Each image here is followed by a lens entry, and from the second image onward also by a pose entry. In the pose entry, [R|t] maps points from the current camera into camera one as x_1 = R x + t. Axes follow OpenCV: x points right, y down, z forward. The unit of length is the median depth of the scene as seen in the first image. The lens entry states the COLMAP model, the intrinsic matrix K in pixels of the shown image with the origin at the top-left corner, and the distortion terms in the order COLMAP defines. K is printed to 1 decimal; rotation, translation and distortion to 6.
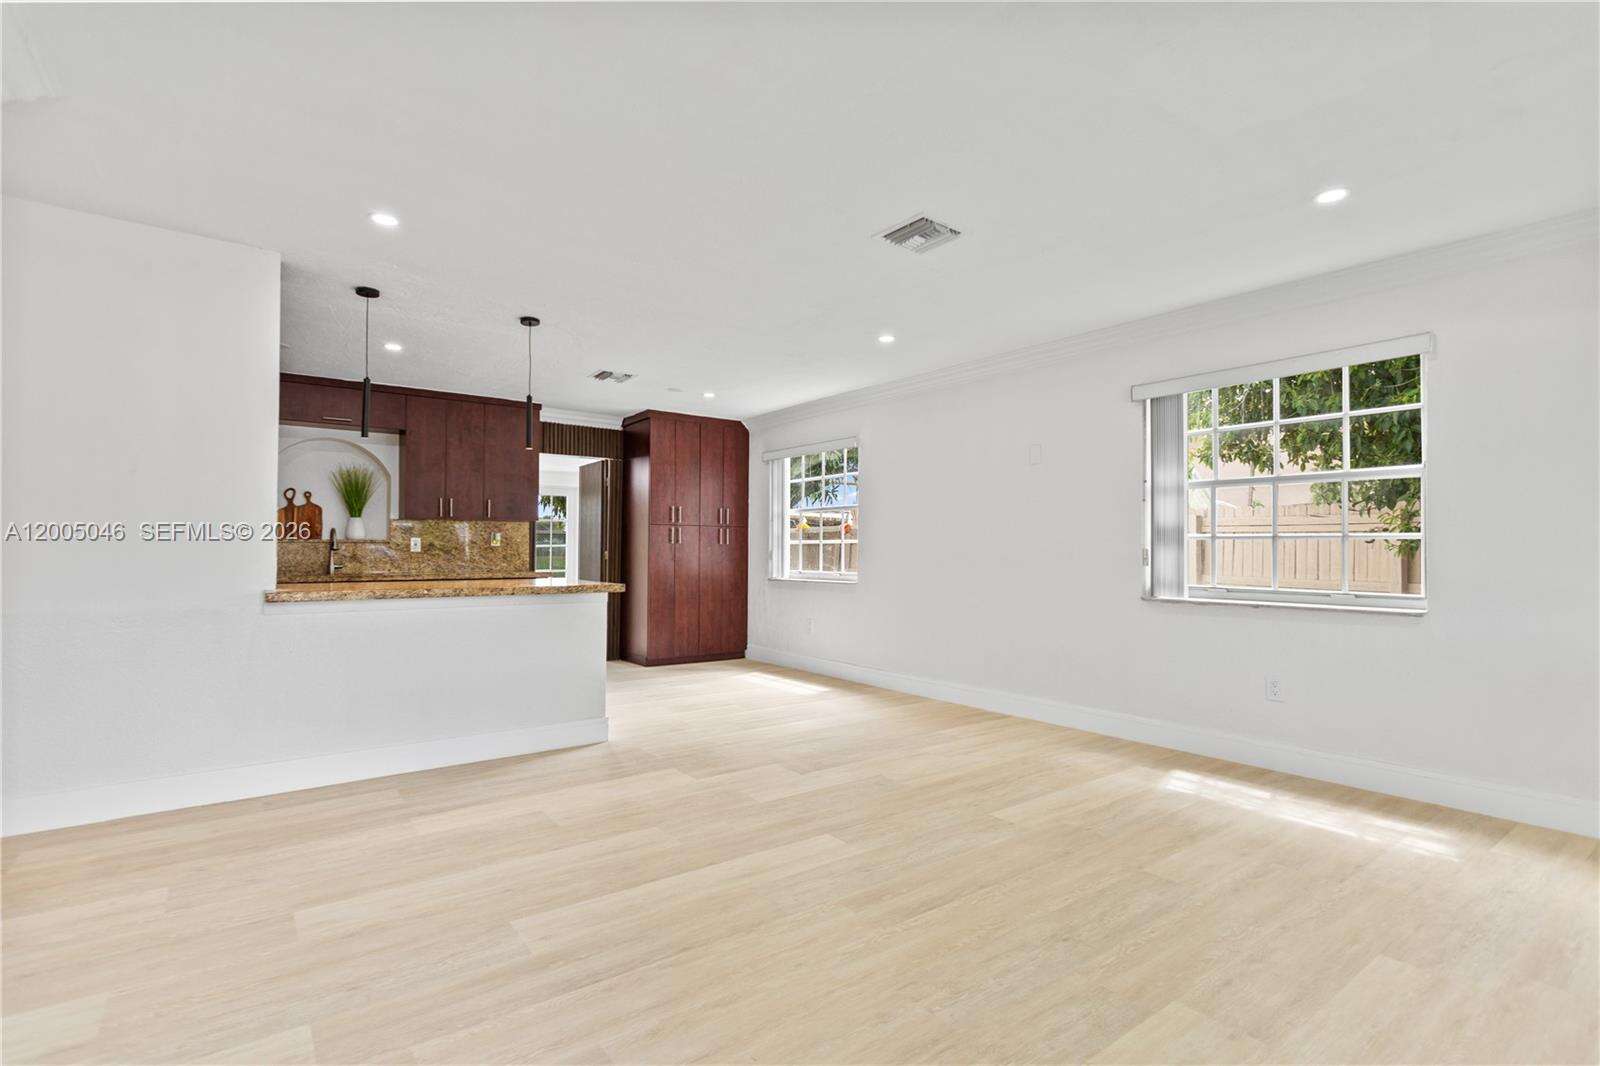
lens RADIAL K [[756.2, 0, 798.3], [0, 756.2, 537.4], [0, 0, 1]] dist [0.000822, 0.000172]
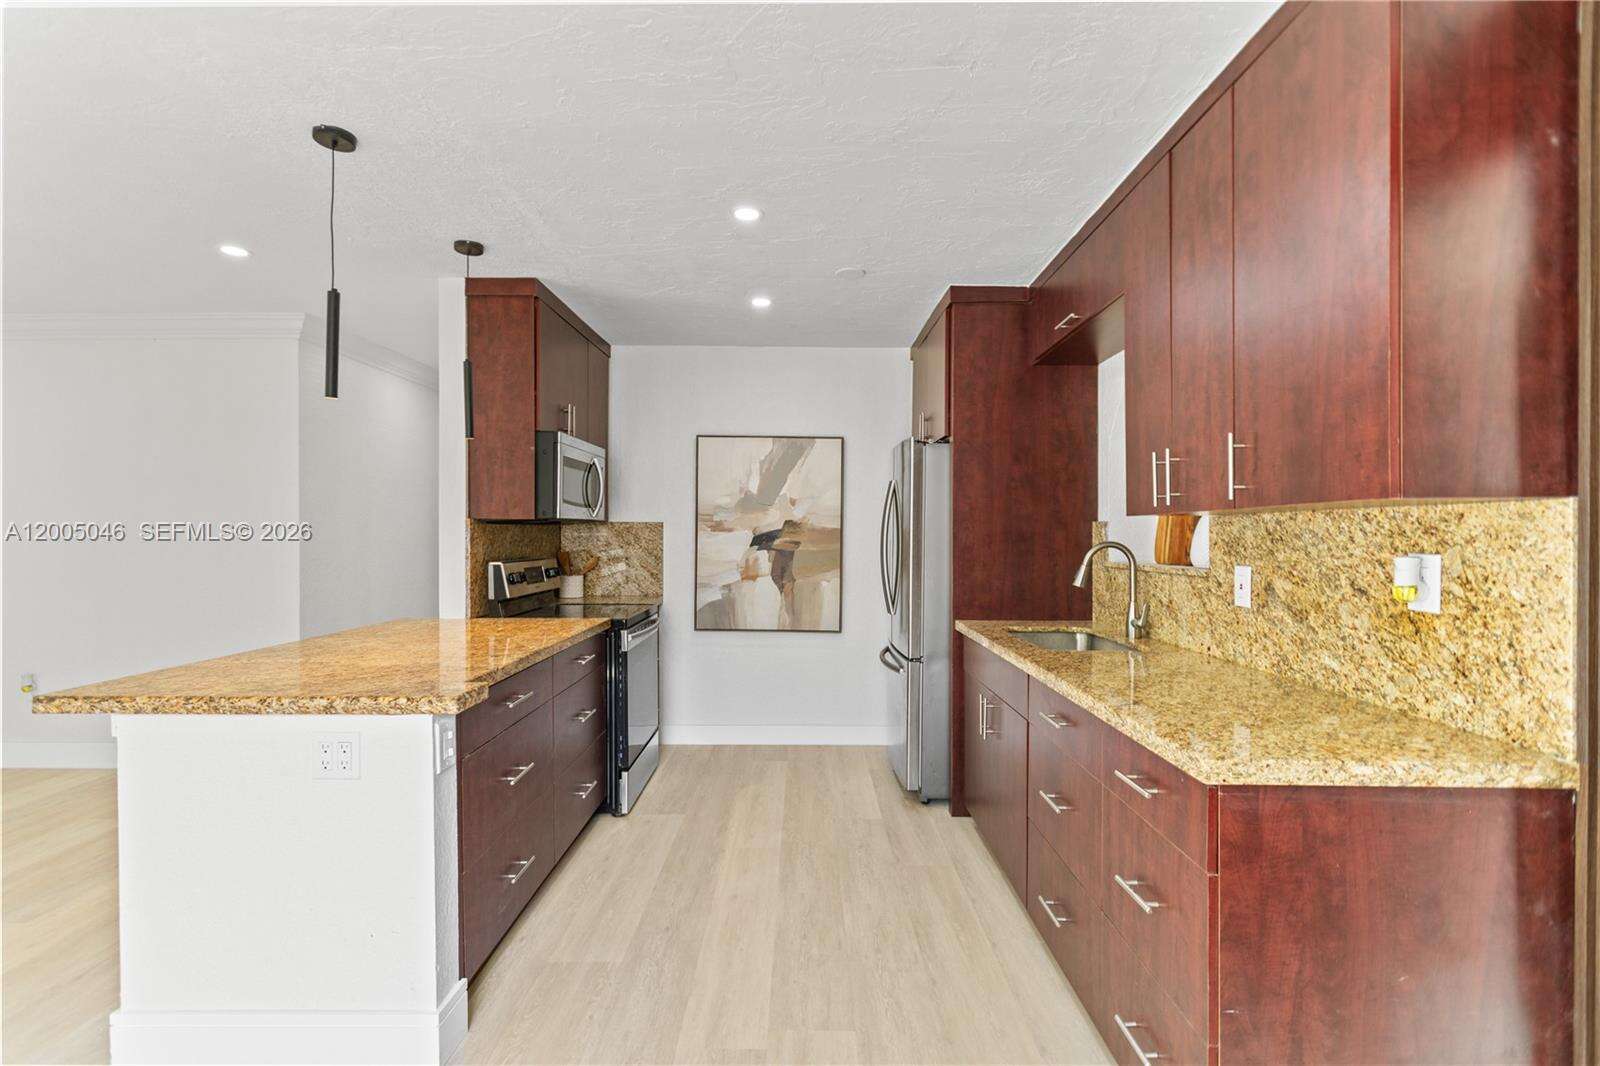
lens RADIAL K [[756.2, 0, 798.3], [0, 756.2, 537.4], [0, 0, 1]] dist [0.000822, 0.000172]
pose [[-0.618442, 0.001065, -0.785830, -0.101308], [0.009832, 0.999931, -0.006383, -0.012465], [0.785769, -0.011674, -0.618410, 1.030041]]
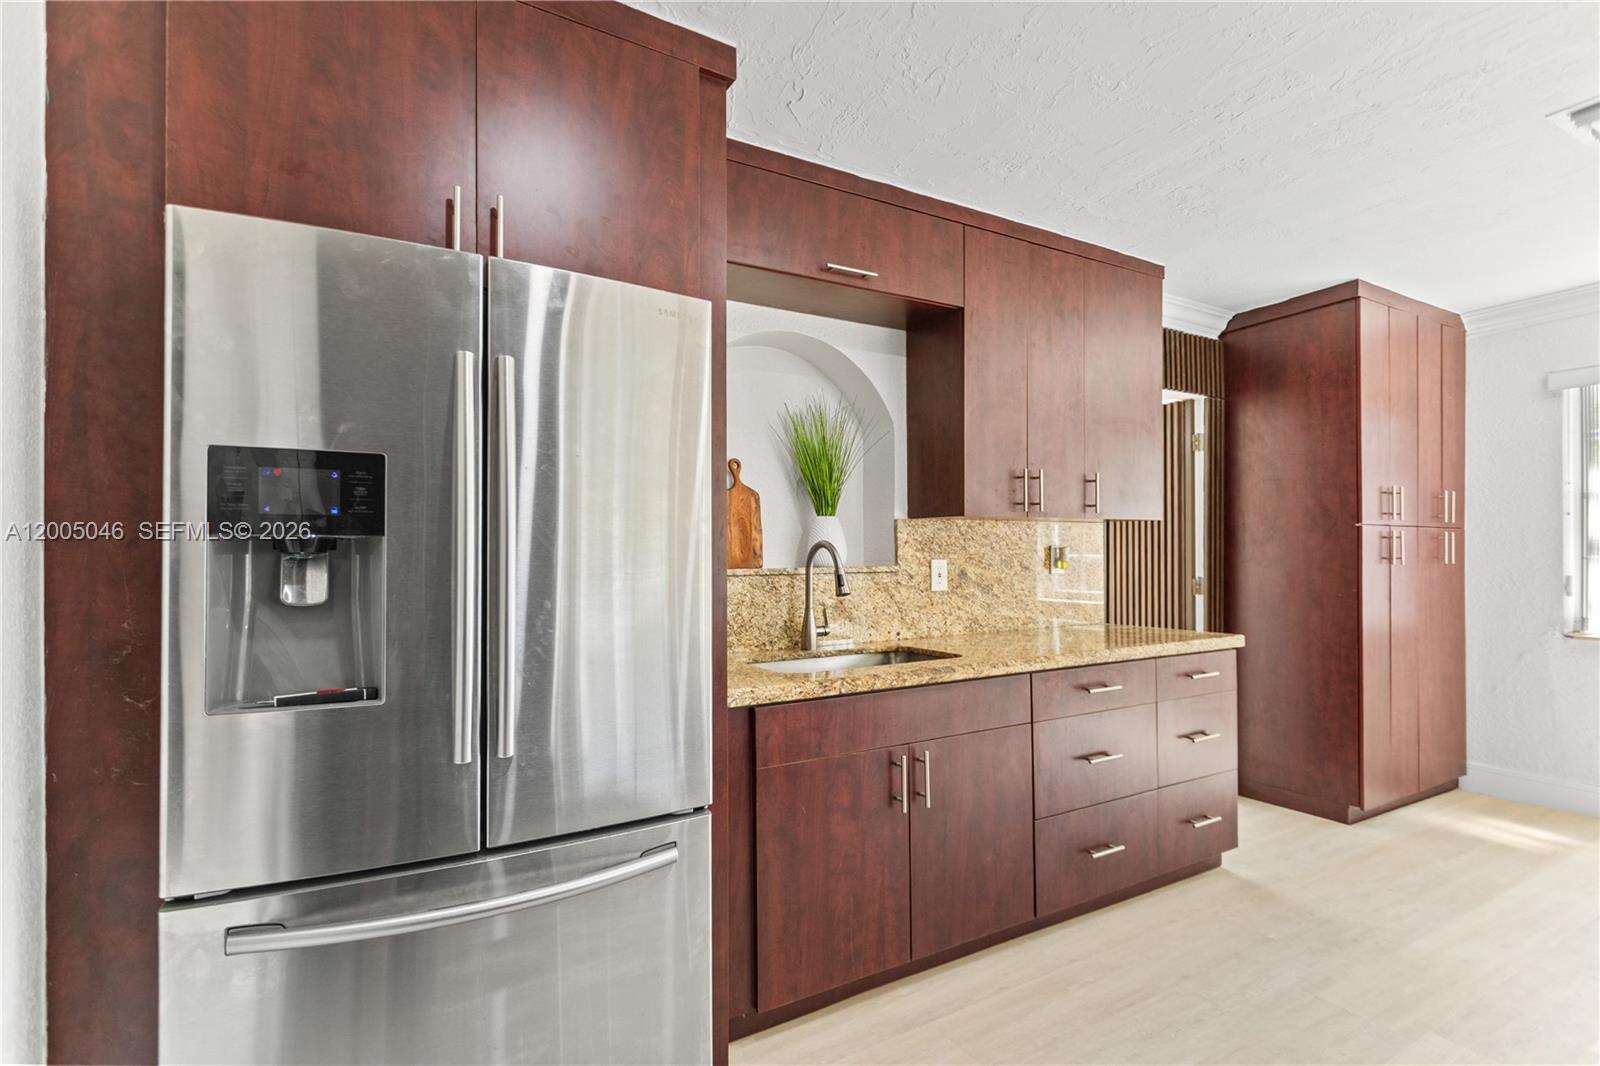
lens RADIAL K [[760.9, 0, 798.2], [0, 760.9, 550.5], [0, 0, 1]] dist [0.001684, 0.000298]
pose [[0.990717, -0.010164, -0.135564, -0.515132], [0.011413, 0.999899, 0.008437, -0.009610], [0.135464, -0.009906, 0.990733, 0.524286]]
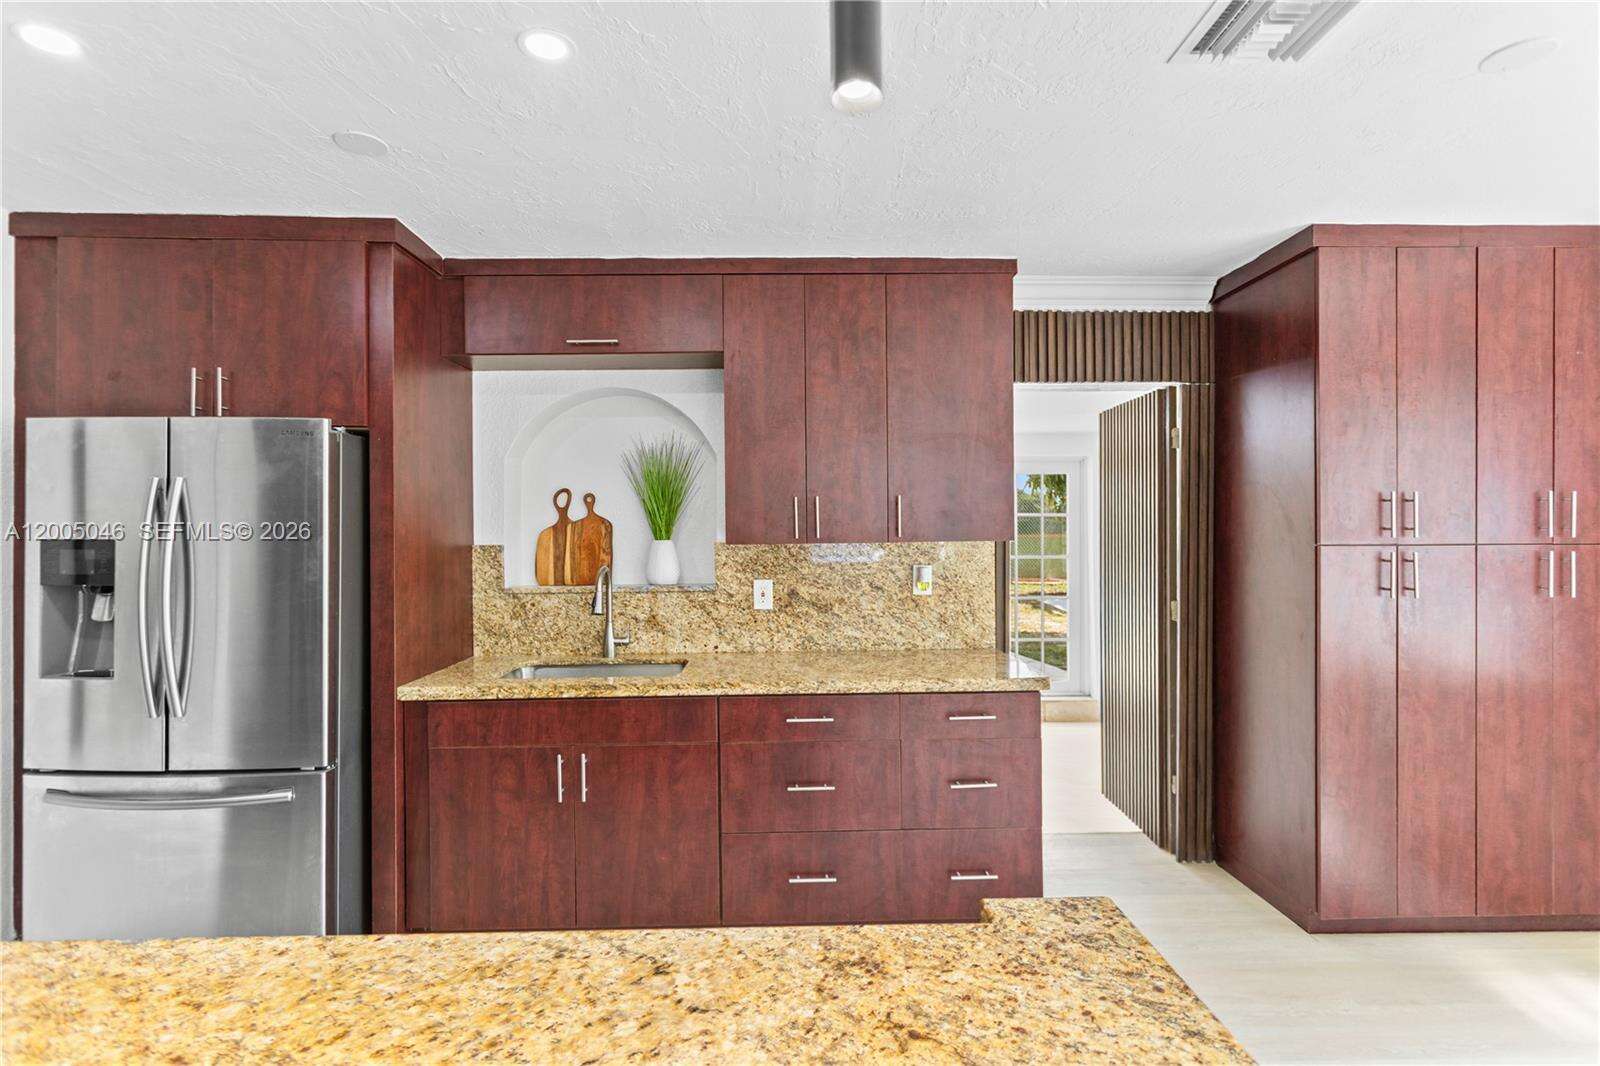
lens RADIAL K [[765.9, 0, 792.5], [0, 765.9, 527.4], [0, 0, 1]] dist [0.000351, 0.000579]
pose [[0.804699, -0.010946, -0.593582, -0.195974], [0.019037, 0.999792, 0.007370, -0.035411], [0.593378, -0.017231, 0.804739, 0.604339]]
